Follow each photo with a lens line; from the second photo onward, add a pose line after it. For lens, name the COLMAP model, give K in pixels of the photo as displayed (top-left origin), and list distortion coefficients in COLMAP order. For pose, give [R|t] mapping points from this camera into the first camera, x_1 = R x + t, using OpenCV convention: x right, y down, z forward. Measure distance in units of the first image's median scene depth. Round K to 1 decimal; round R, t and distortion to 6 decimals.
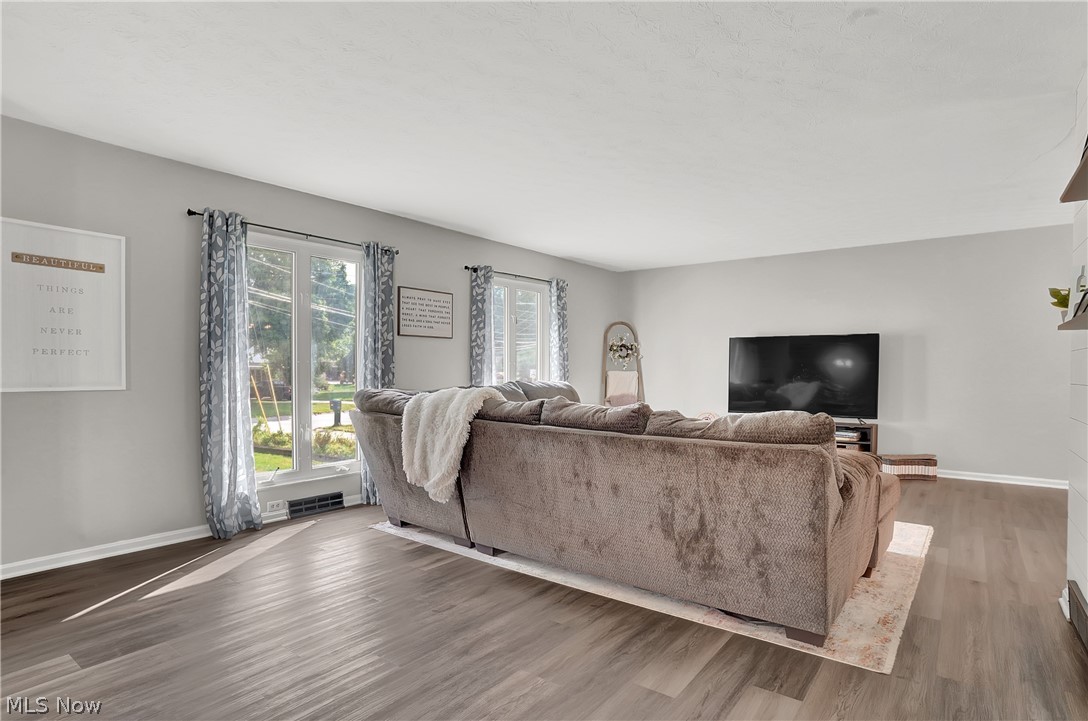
lens RADIAL K [[561.2, 0, 546.5], [0, 561.2, 409.2], [0, 0, 1]] dist [-0.045390, 0.027603]
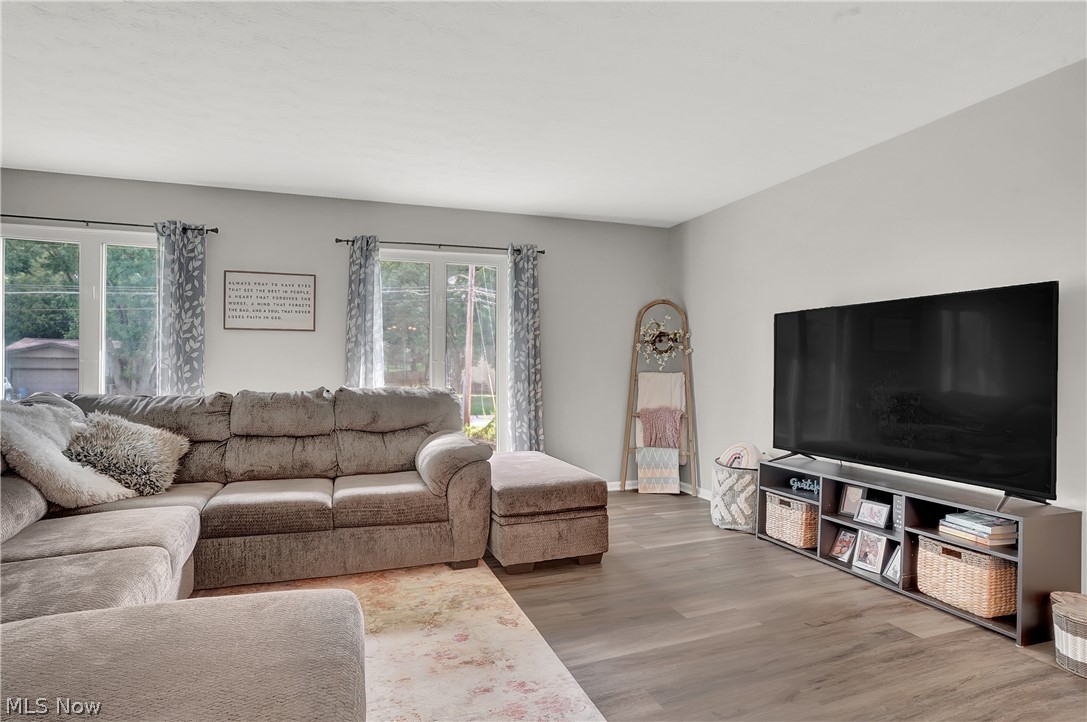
lens RADIAL K [[574.2, 0, 541.7], [0, 574.2, 367.1], [0, 0, 1]] dist [-0.075116, 0.041889]
pose [[0.845862, 0.000652, -0.533401, 0.791298], [-0.039823, 0.997286, -0.061933, -0.057356], [0.531913, 0.073628, 0.843592, 0.744546]]
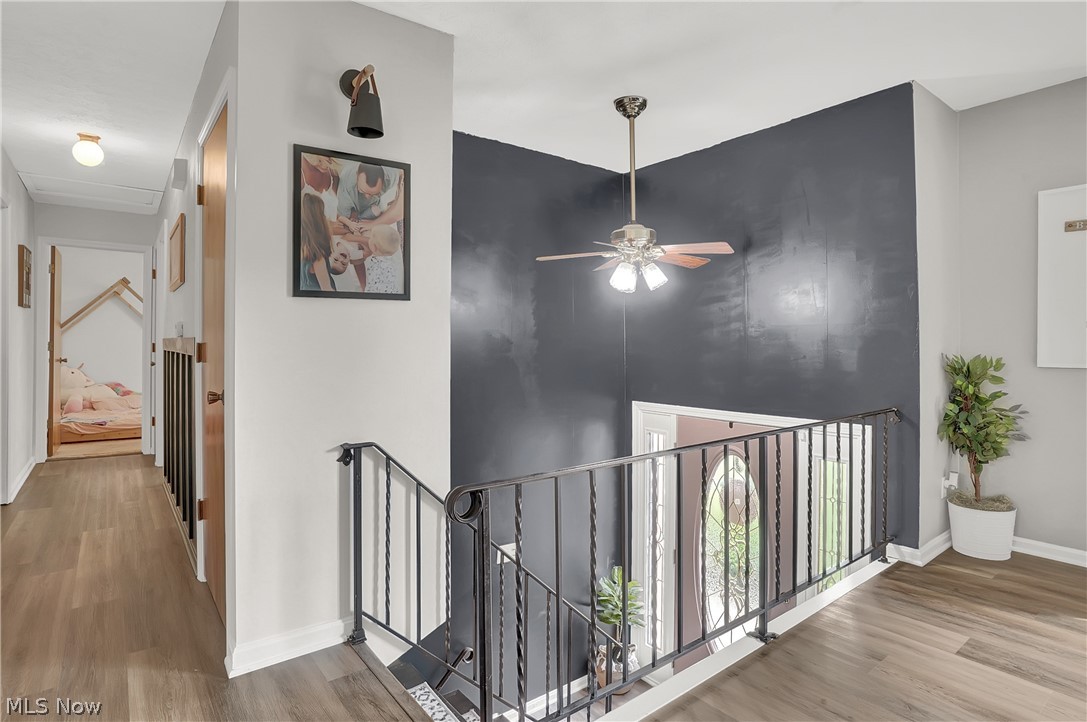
lens RADIAL K [[589.4, 0, 546.4], [0, 589.4, 337.6], [0, 0, 1]] dist [-0.077519, 0.047417]
pose [[-0.247707, -0.013329, -0.968743, 0.214890], [-0.067809, 0.997692, 0.003611, -0.024948], [0.966459, 0.066584, -0.248039, 0.355474]]
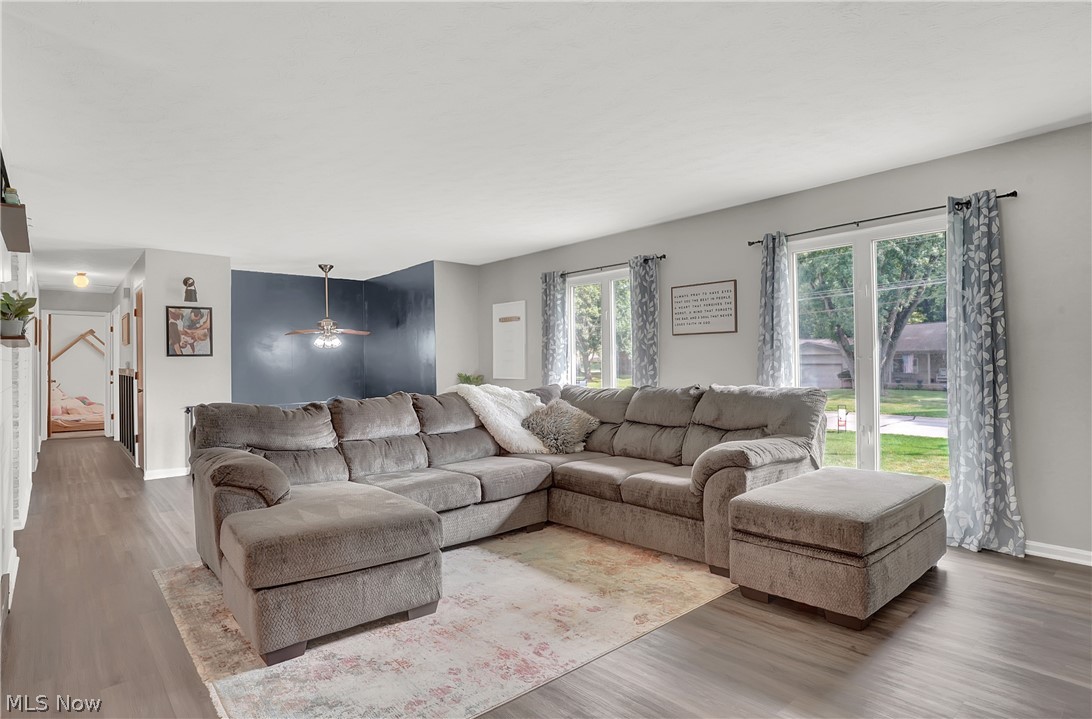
lens RADIAL K [[583.4, 0, 546.0], [0, 583.4, 359.5], [0, 0, 1]] dist [-0.060985, 0.035644]
pose [[-0.186151, -0.007378, -0.982493, 1.113468], [-0.059615, 0.998214, 0.003799, -0.105753], [0.980711, 0.059279, -0.186258, 1.319815]]
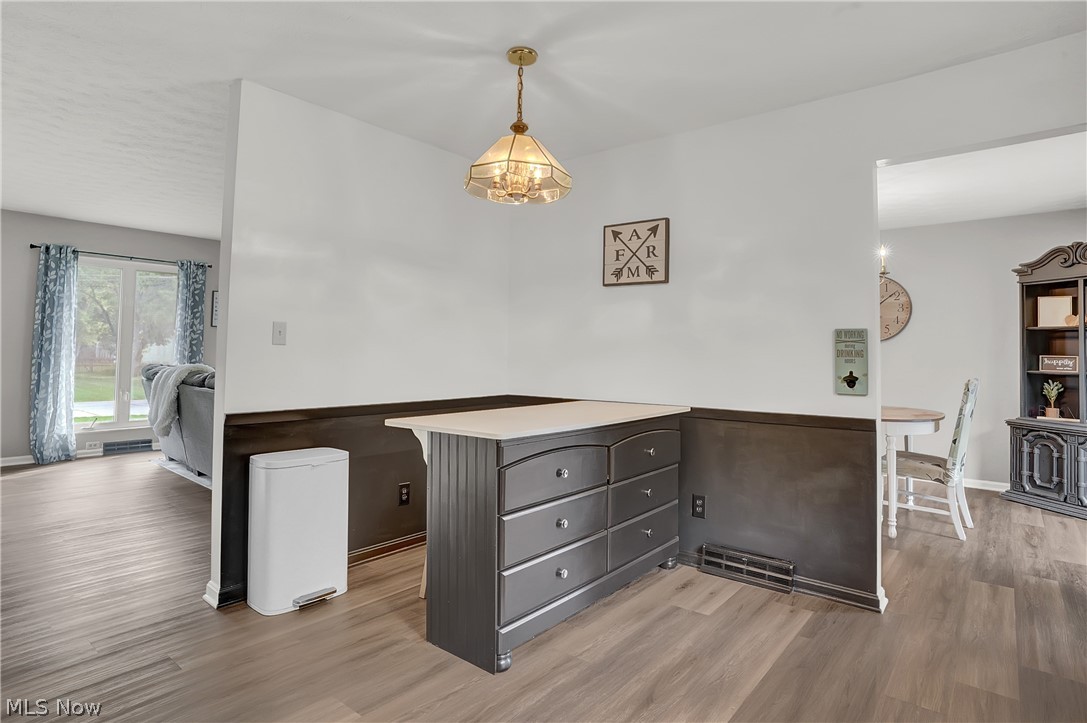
lens RADIAL K [[566.8, 0, 543.5], [0, 566.8, 361.5], [0, 0, 1]] dist [-0.073549, 0.033998]
pose [[0.999472, 0.015616, -0.028509, 0.787613], [-0.017218, 0.998234, -0.056849, 0.020870], [0.027571, 0.057309, 0.997976, -0.427625]]
